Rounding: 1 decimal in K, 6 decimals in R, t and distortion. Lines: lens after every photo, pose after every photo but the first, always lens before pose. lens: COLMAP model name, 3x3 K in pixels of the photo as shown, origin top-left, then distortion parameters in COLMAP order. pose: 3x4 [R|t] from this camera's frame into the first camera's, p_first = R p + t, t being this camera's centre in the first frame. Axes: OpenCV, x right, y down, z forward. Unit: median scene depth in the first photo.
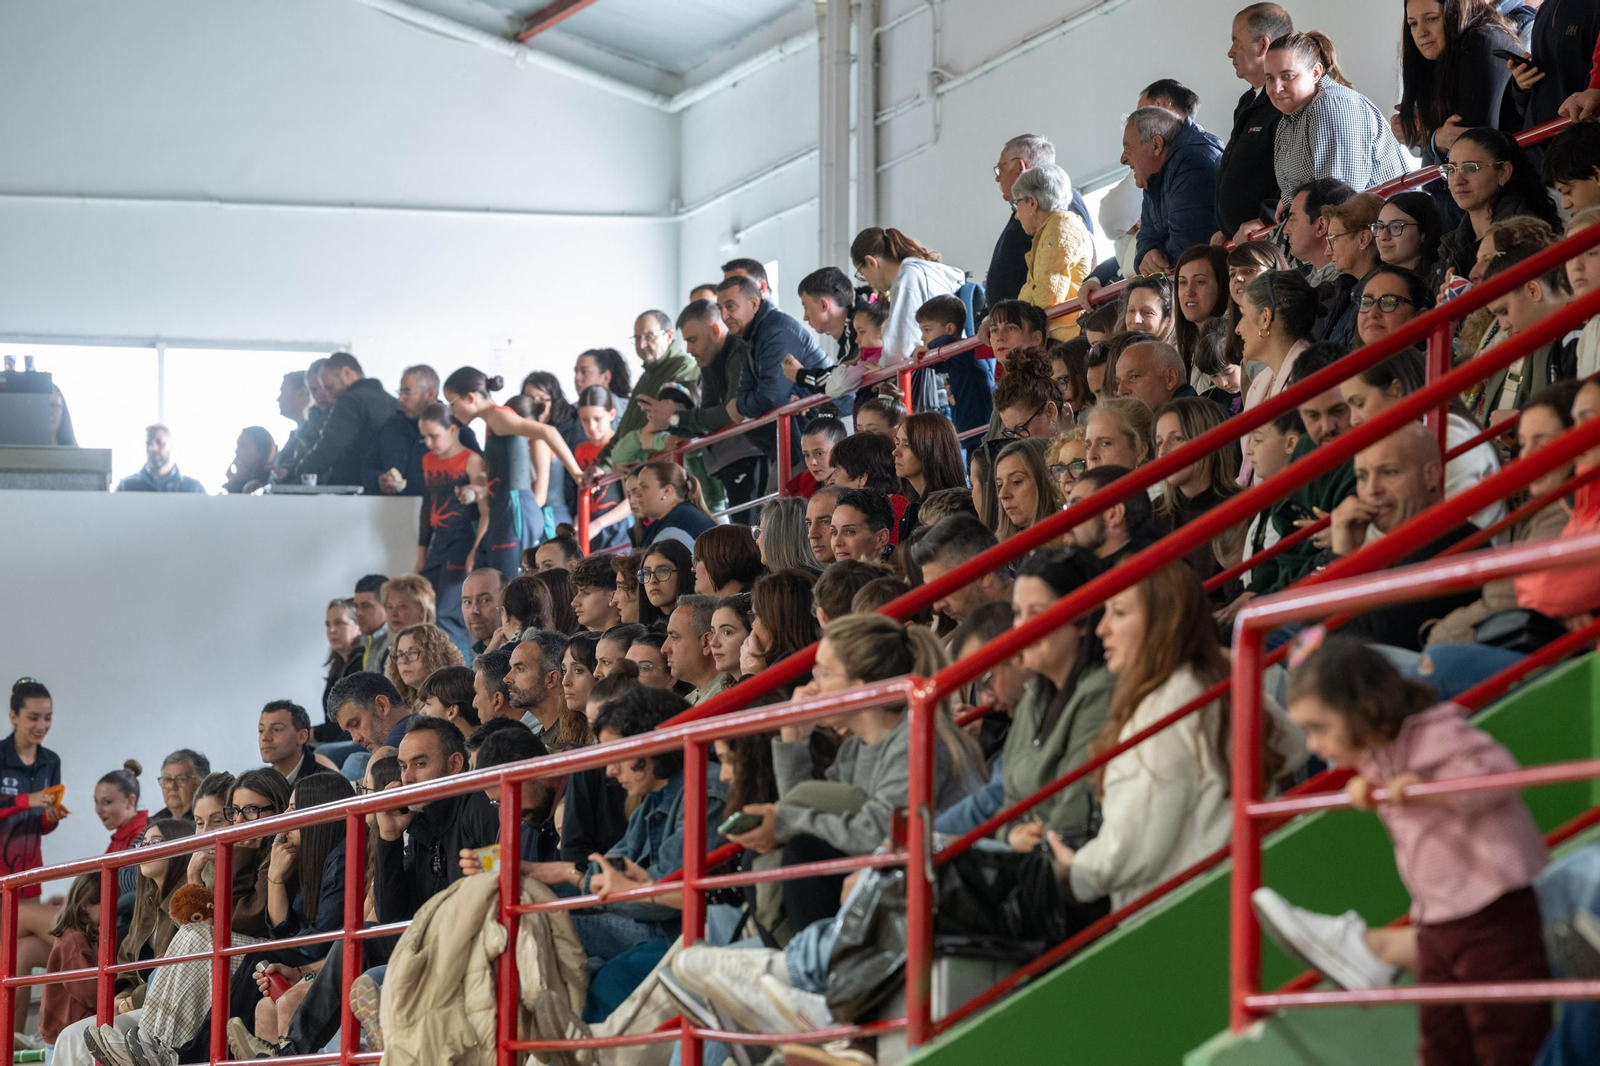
lens RADIAL K [[8730.9, 0, 800.0], [0, 8730.9, 533.0], [0, 0, 1]] dist [2.214657, -0.128936]
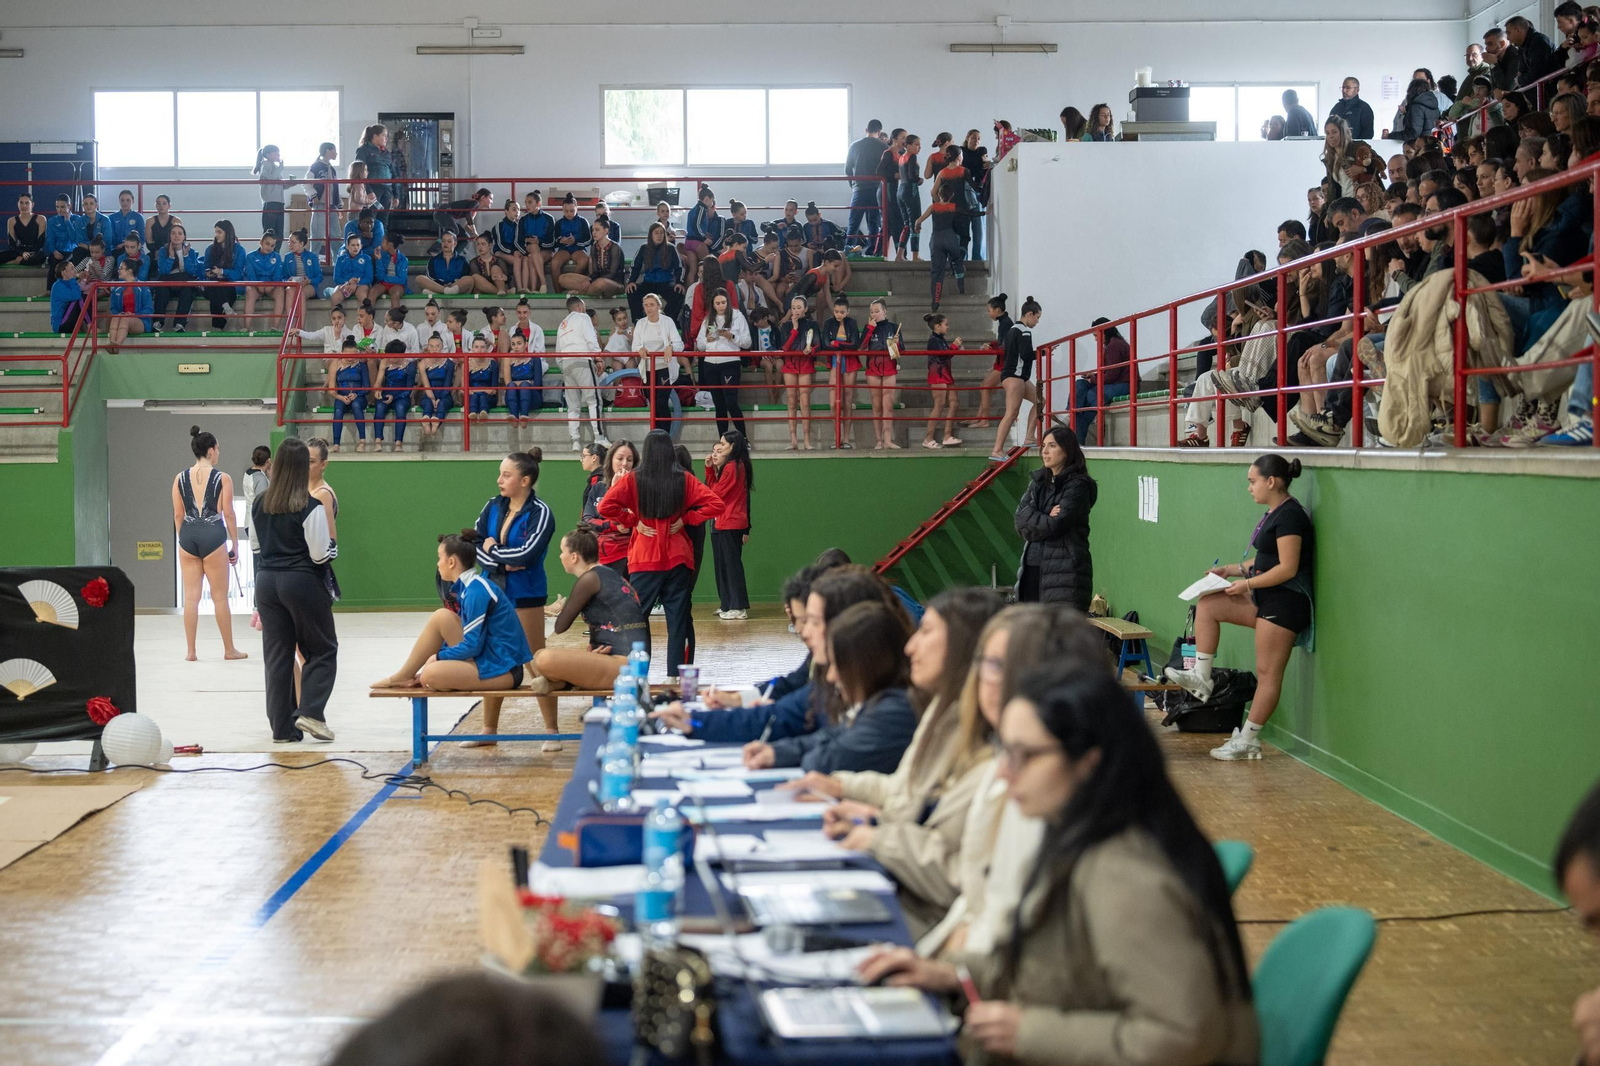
lens RADIAL K [[3163.4, 0, 800.0], [0, 3163.4, 533.0], [0, 0, 1]] dist [0.013254, 0.176264]
pose [[0.978532, -0.002600, -0.206079, -0.032066], [0.022813, 0.995142, 0.095766, 0.027773], [0.204829, -0.098411, 0.973838, 0.379250]]
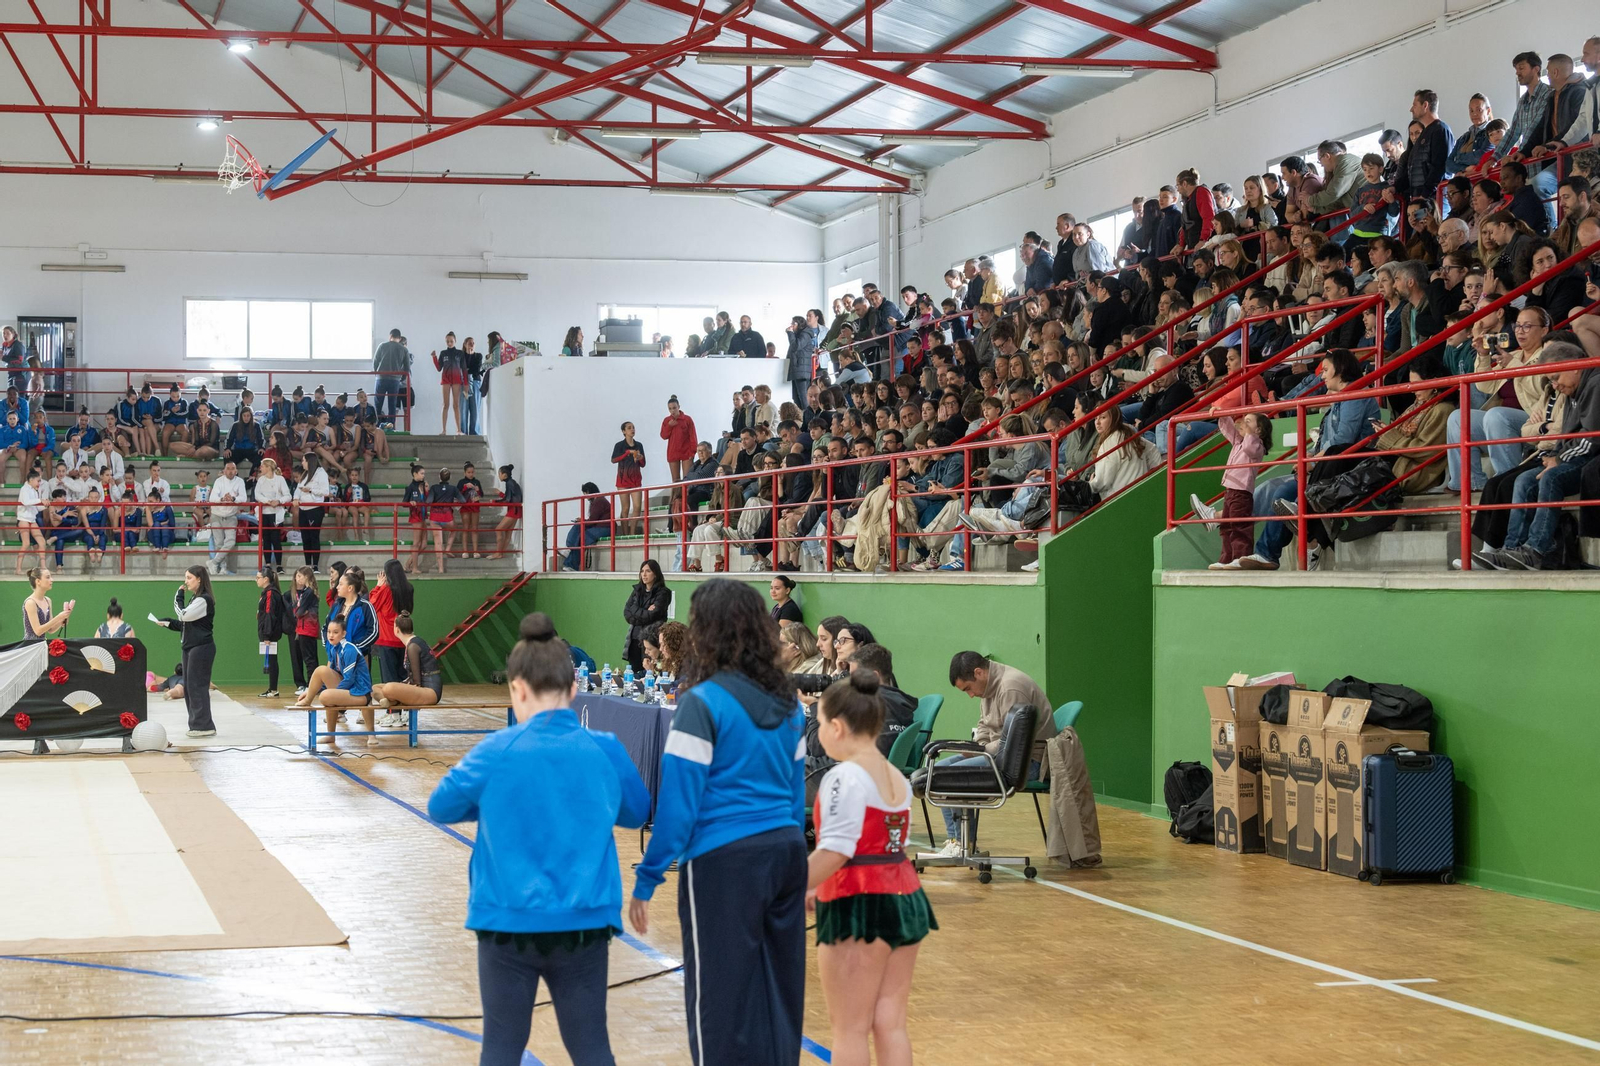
lens RADIAL K [[3163.4, 0, 800.0], [0, 3163.4, 533.0], [0, 0, 1]] dist [0.013254, 0.176264]
pose [[0.999851, -0.005533, 0.016377, -0.090079], [0.004562, 0.998262, 0.058760, -0.015439], [-0.016674, -0.058676, 0.998138, -0.235035]]
